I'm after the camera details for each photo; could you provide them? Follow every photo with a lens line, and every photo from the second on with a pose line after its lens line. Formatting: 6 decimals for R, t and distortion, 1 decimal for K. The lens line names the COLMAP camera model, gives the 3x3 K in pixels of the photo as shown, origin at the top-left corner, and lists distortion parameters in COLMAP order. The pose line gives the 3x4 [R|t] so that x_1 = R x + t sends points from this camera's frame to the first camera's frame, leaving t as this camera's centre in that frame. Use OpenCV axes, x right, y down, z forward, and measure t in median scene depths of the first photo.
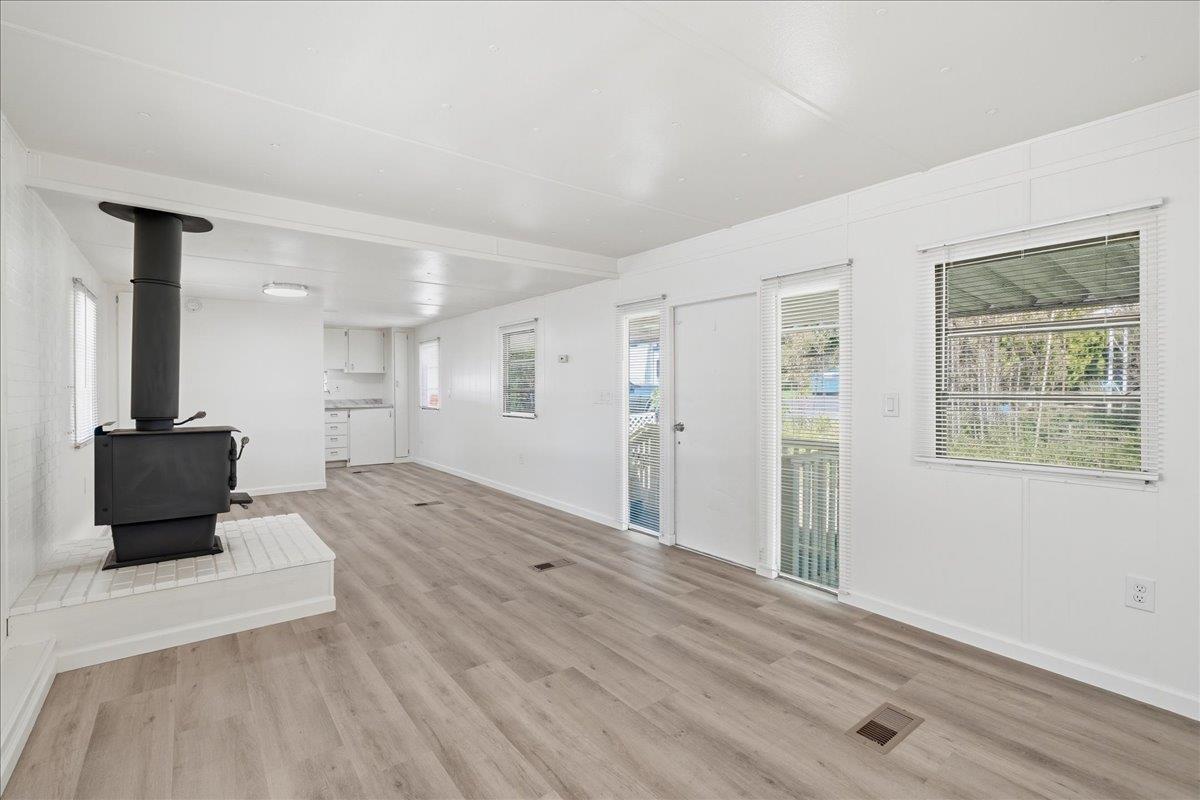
lens RADIAL K [[536.8, 0, 600.0], [0, 536.8, 393.8], [0, 0, 1]] dist [-0.004346, 0.001531]
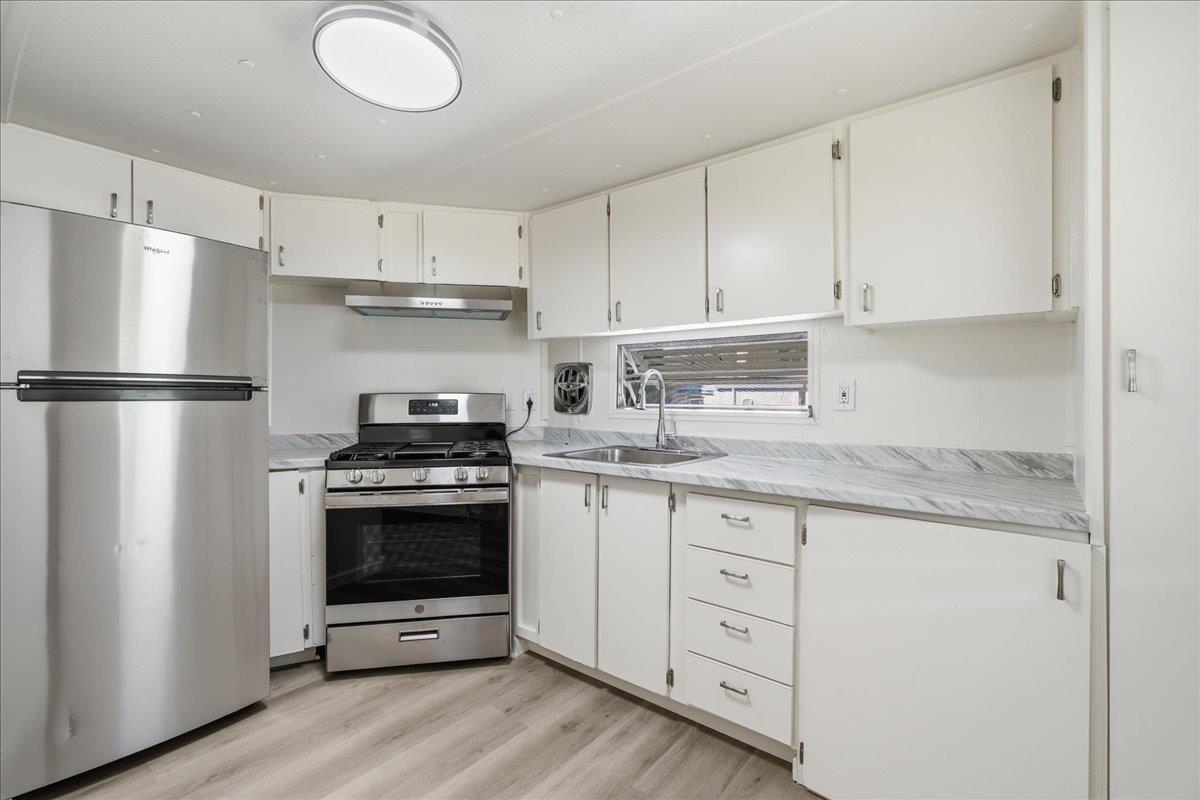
lens RADIAL K [[536.8, 0, 591.3], [0, 536.8, 394.2], [0, 0, 1]] dist [-0.004346, 0.001531]
pose [[0.228137, 0.005747, -0.973612, -0.780739], [-0.015664, 0.999875, 0.002232, -0.031552], [0.973503, 0.014741, 0.228198, 2.360753]]
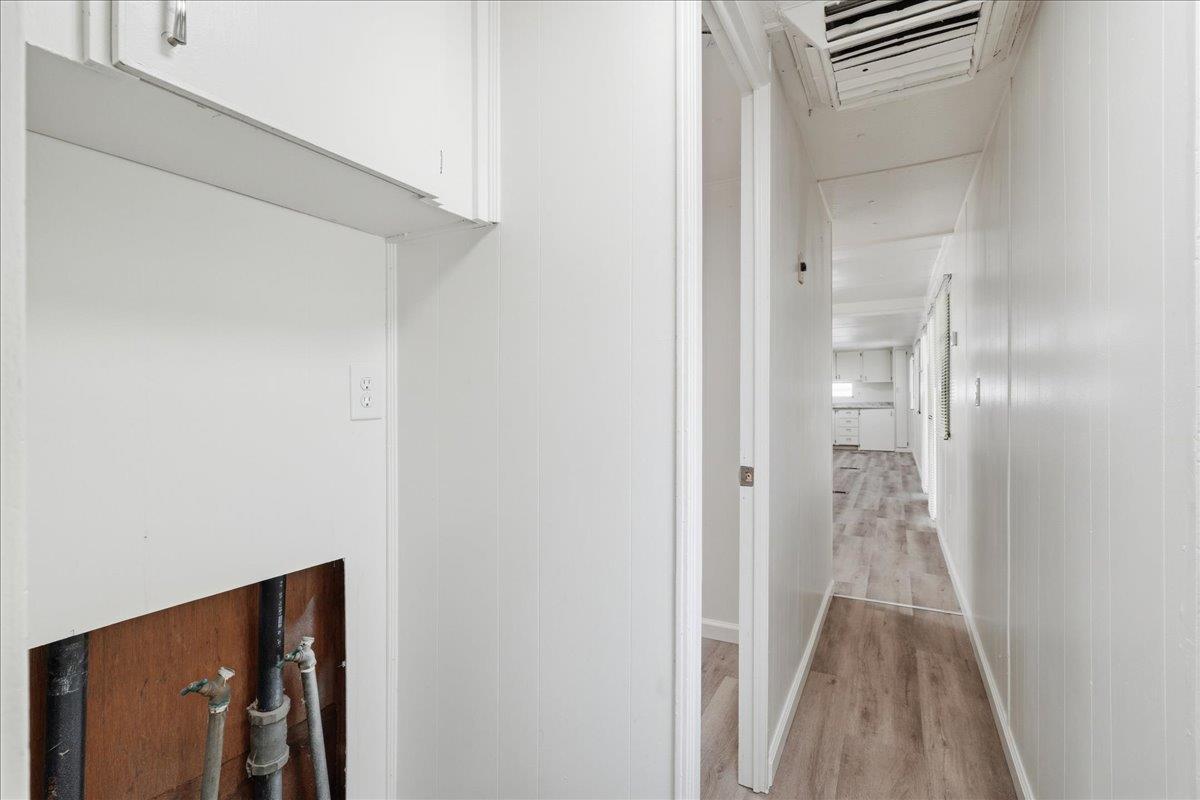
lens RADIAL K [[536.8, 0, 603.6], [0, 536.8, 398.9], [0, 0, 1]] dist [-0.004346, 0.001531]
pose [[0.405631, -0.002970, -0.914032, 1.450738], [-0.004763, 0.999974, -0.005363, 0.035803], [0.914025, 0.006529, 0.405606, -0.471411]]
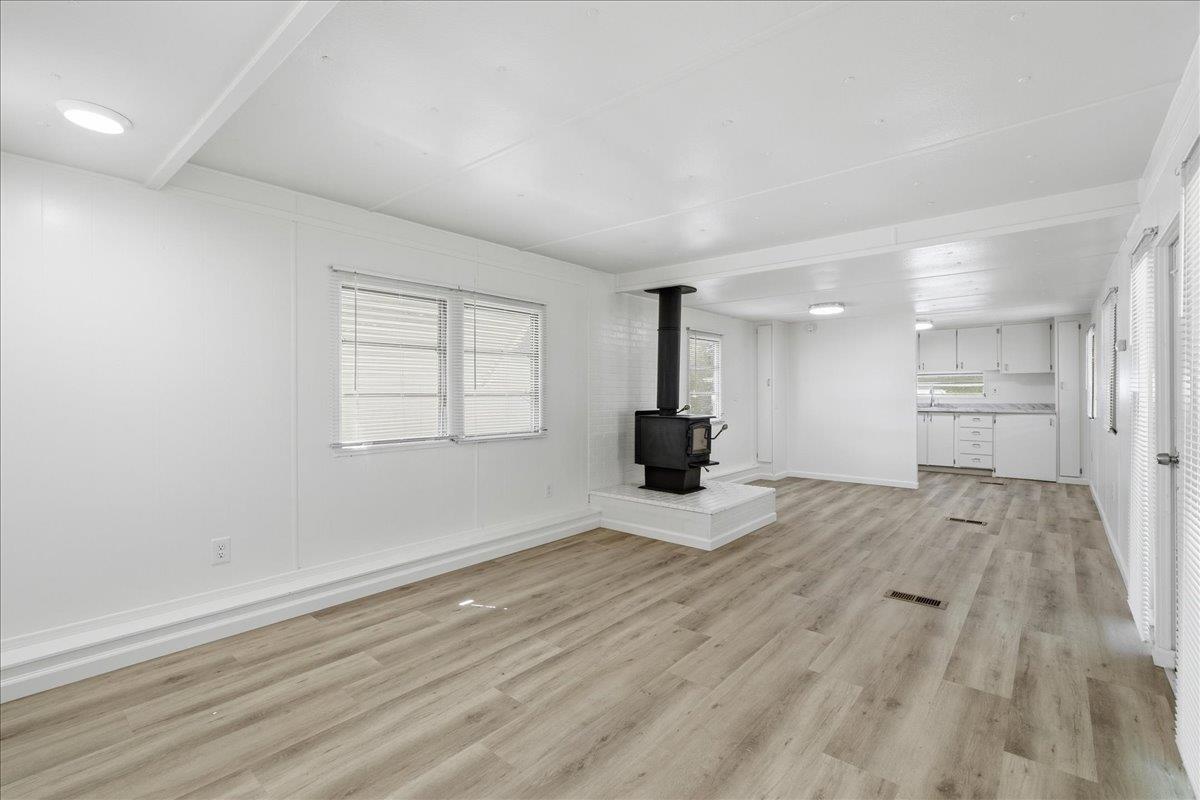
lens RADIAL K [[536.8, 0, 597.8], [0, 536.8, 394.0], [0, 0, 1]] dist [-0.004346, 0.001531]
pose [[0.206774, 0.002483, -0.978386, 0.765213], [-0.009188, 0.999958, 0.000596, 0.000749], [0.978346, 0.008866, 0.206788, 0.407592]]
